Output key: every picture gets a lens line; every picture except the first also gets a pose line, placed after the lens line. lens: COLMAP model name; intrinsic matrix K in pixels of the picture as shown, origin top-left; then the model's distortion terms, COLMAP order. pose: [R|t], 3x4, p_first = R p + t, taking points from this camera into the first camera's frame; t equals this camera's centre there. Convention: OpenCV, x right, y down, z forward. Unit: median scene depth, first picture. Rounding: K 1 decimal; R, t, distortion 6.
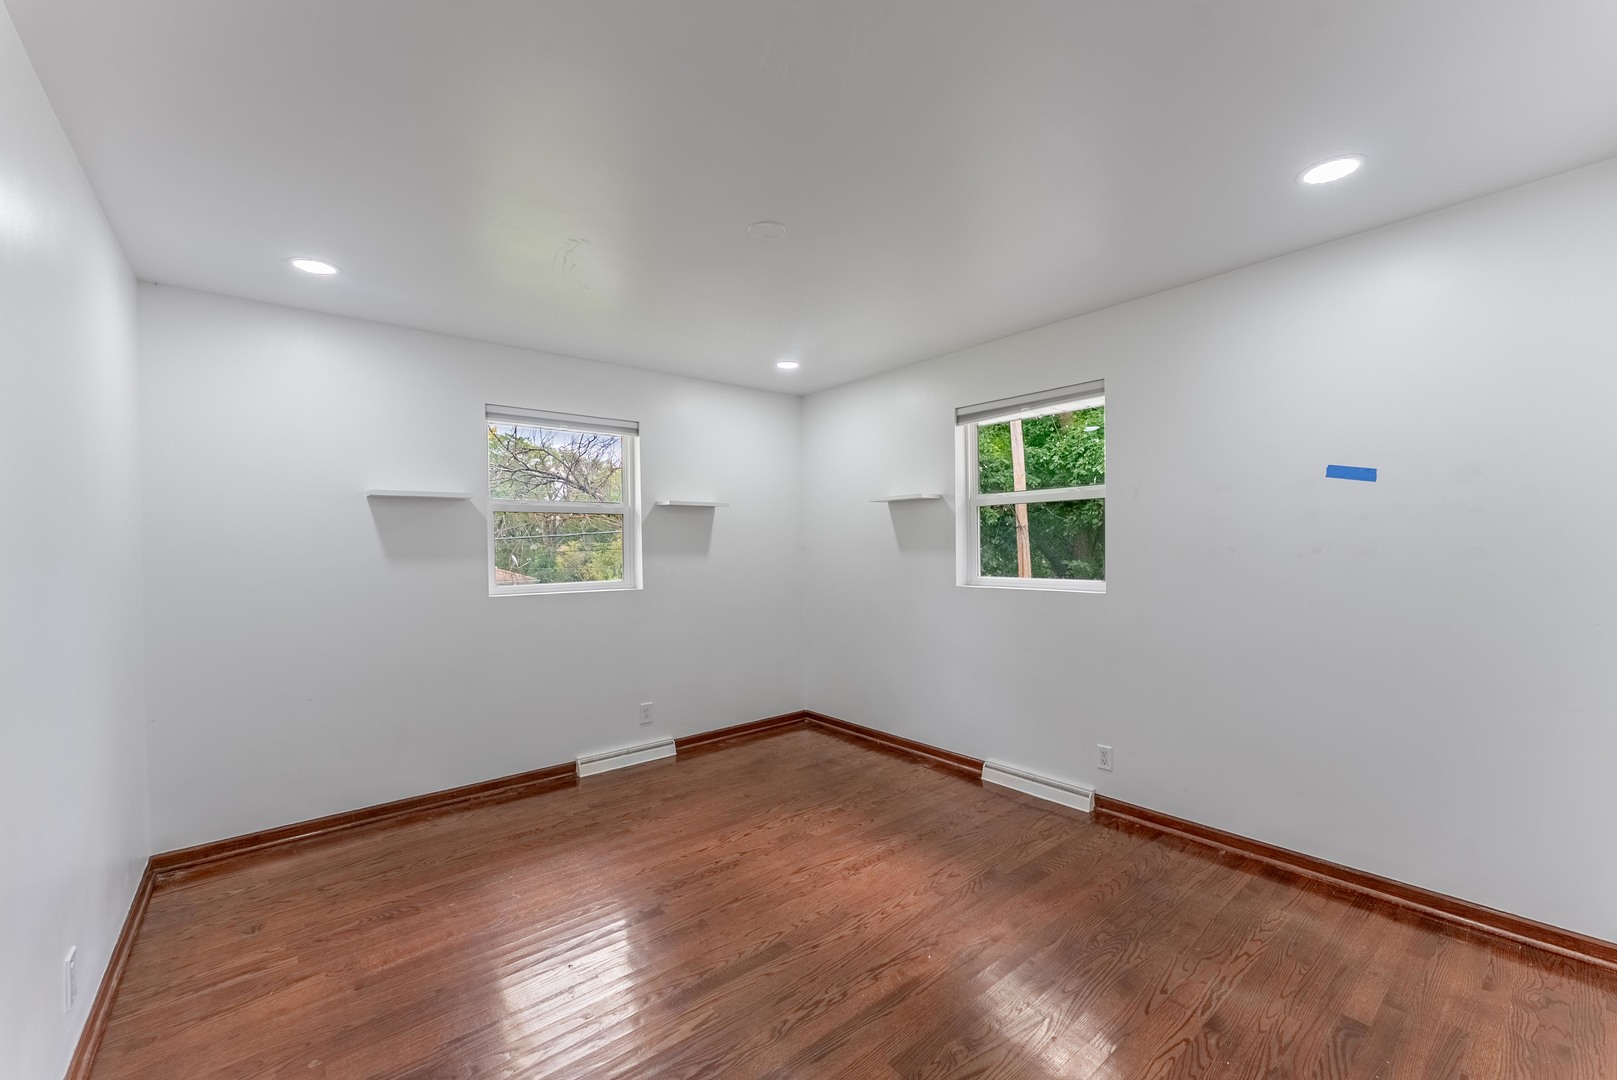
lens RADIAL K [[652.0, 0, 805.8], [0, 652.0, 541.5], [0, 0, 1]] dist [0.000902, -0.001635]
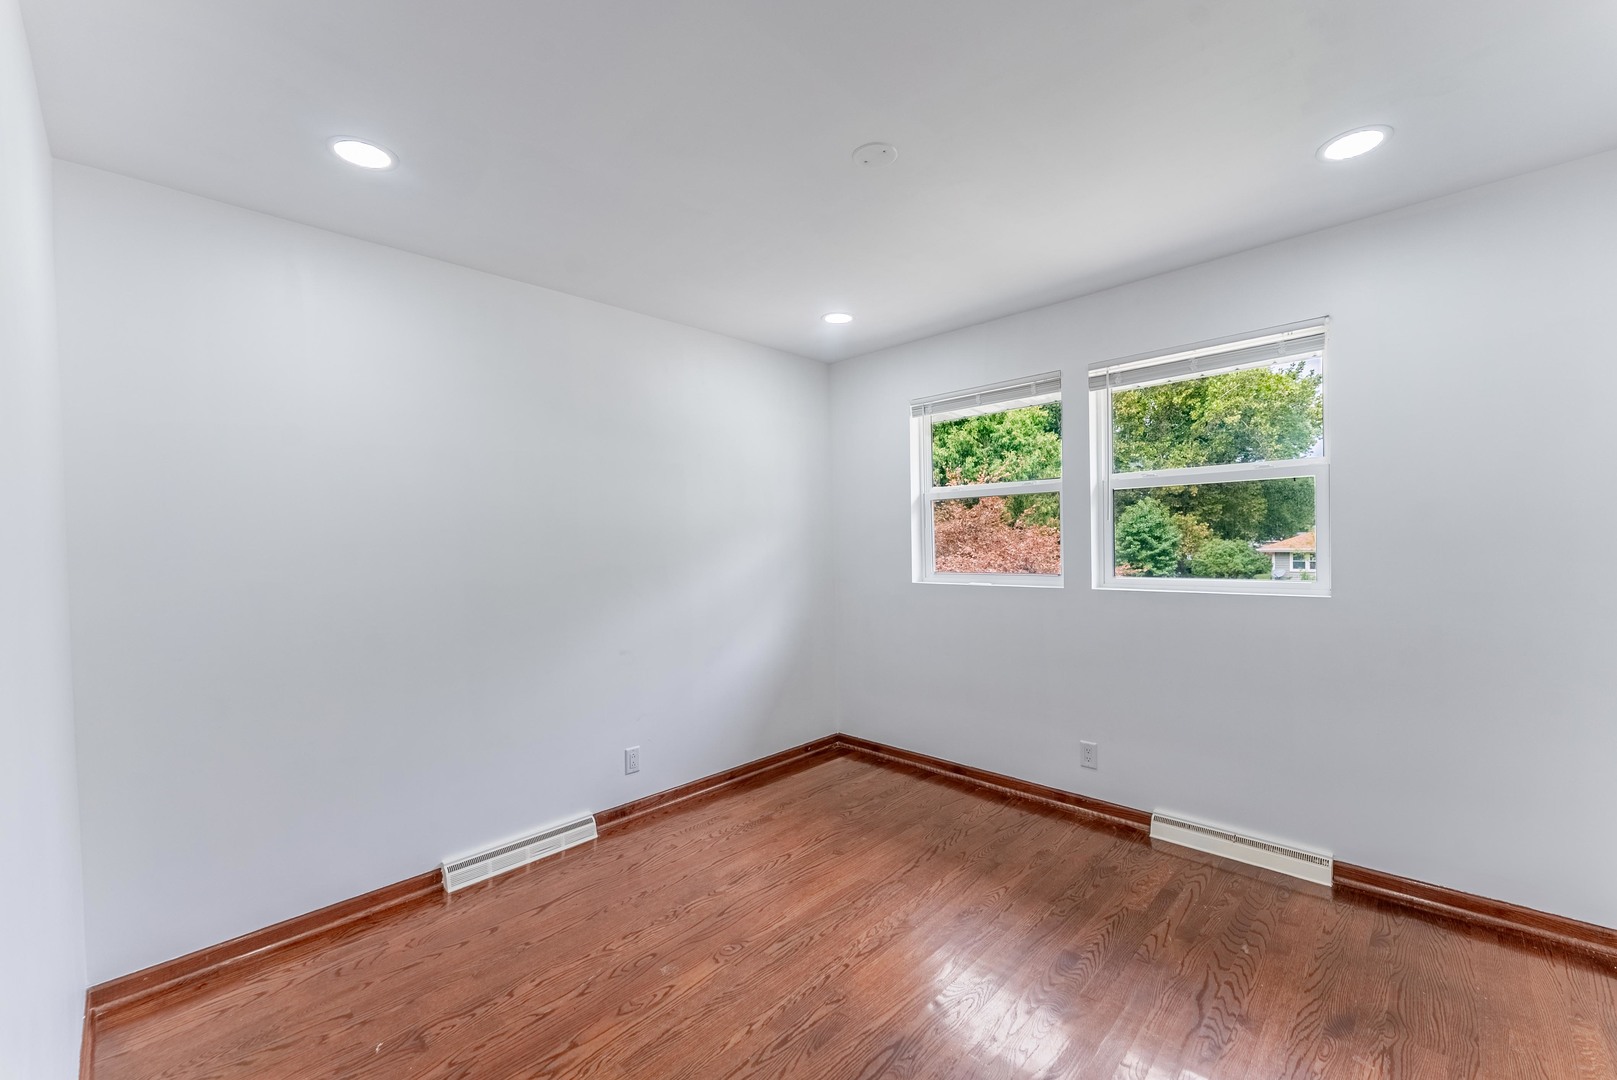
lens RADIAL K [[652.0, 0, 798.2], [0, 652.0, 543.3], [0, 0, 1]] dist [0.000902, -0.001635]
pose [[0.994393, -0.007624, 0.105474, -0.231892], [0.006680, 0.999934, 0.009302, 0.002813], [-0.105538, -0.008545, 0.994379, 0.273115]]
